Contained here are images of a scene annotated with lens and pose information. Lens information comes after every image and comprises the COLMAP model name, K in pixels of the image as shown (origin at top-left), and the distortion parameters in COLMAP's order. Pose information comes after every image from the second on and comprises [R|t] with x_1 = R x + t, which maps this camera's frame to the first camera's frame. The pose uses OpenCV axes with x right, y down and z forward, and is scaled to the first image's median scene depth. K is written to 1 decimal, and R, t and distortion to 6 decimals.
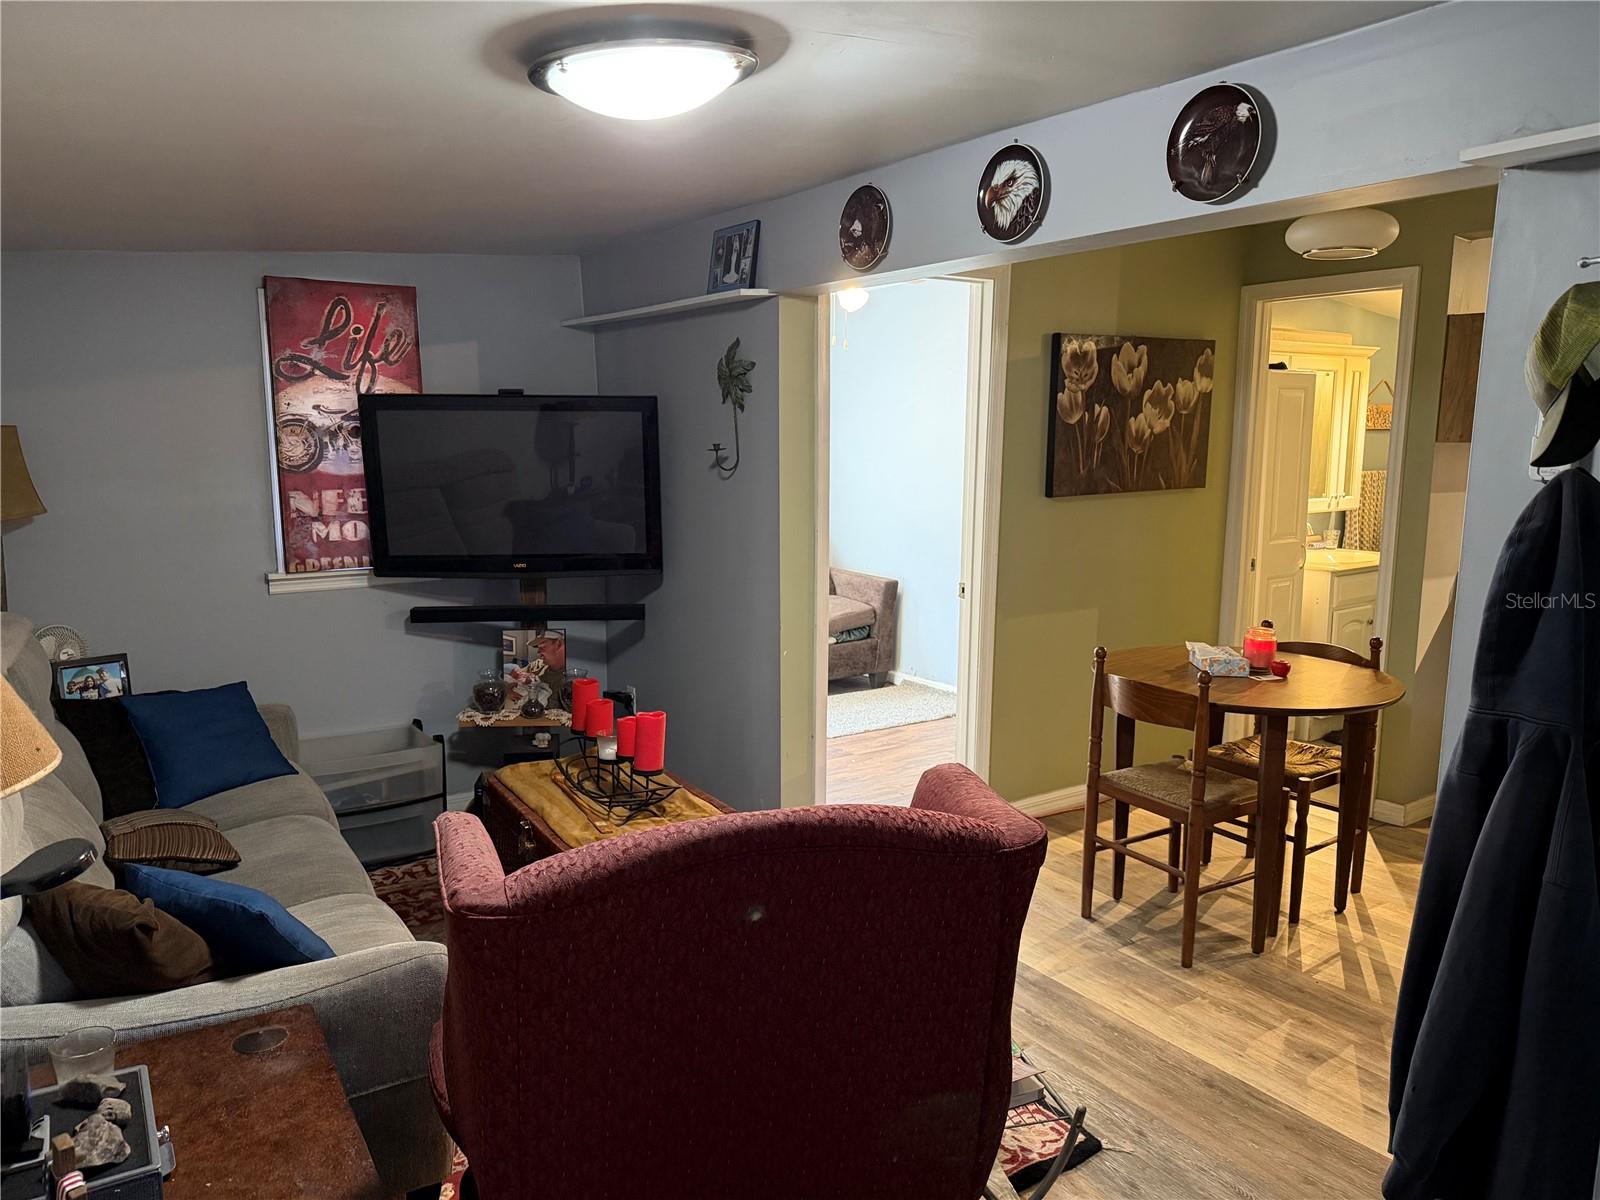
lens RADIAL K [[1116.1, 0, 800.3], [0, 1116.1, 602.5], [0, 0, 1]] dist [0.037080, -0.058892]
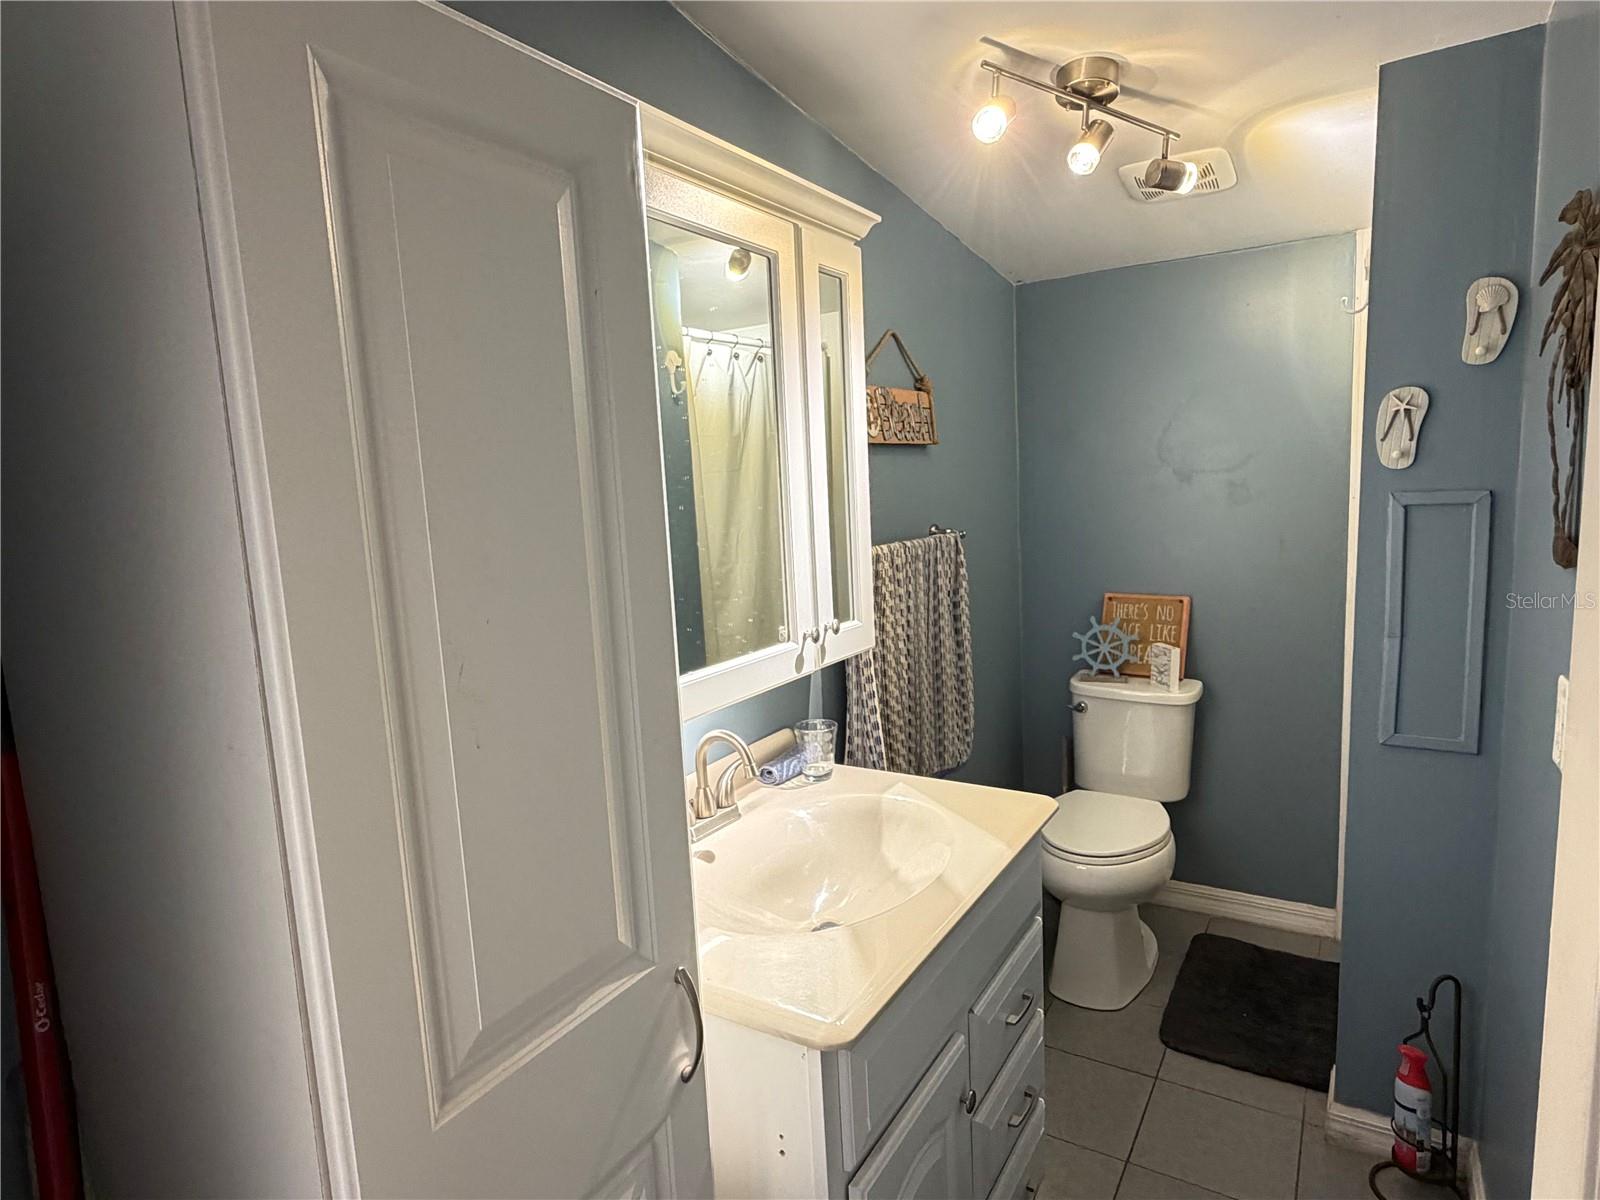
lens RADIAL K [[892.9, 0, 803.7], [0, 892.9, 598.1], [0, 0, 1]] dist [0.001255, 0.000230]
pose [[0.916626, -0.091700, 0.389085, 0.362713], [0.100903, 0.994891, -0.003236, -0.103354], [-0.386801, 0.042227, 0.921196, 0.736471]]
